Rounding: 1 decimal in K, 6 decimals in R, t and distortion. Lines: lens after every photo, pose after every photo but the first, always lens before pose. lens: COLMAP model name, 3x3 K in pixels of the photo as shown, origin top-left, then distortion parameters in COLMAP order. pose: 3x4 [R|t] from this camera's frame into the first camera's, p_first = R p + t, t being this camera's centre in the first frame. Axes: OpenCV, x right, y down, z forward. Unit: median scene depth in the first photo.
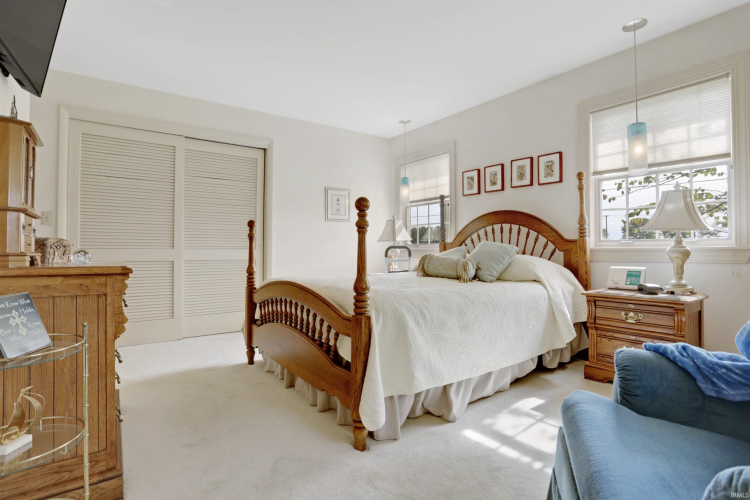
lens RADIAL K [[370.7, 0, 379.0], [0, 370.7, 246.1], [0, 0, 1]] dist [0.000585, 0.001641]
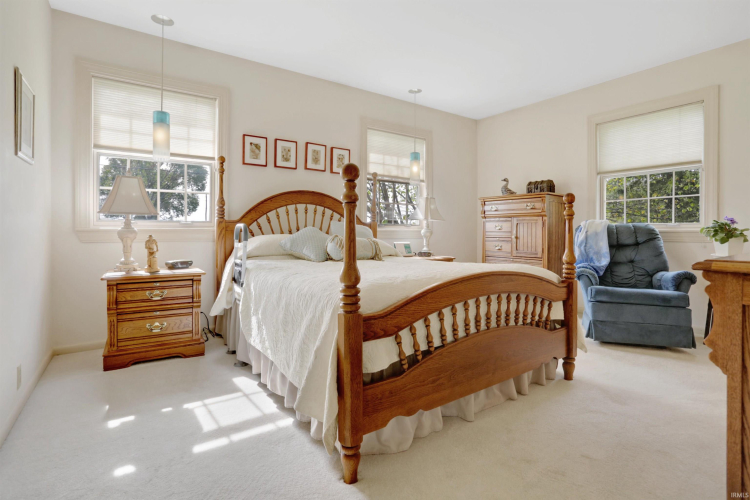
lens RADIAL K [[371.5, 0, 375.0], [0, 371.5, 250.0], [0, 0, 1]] dist [-0.108285, -0.000141]
pose [[0.027168, -0.051195, 0.998319, -0.580069], [-0.017391, 0.998512, 0.051678, 0.006617], [-0.999480, -0.018766, 0.026237, 0.699553]]
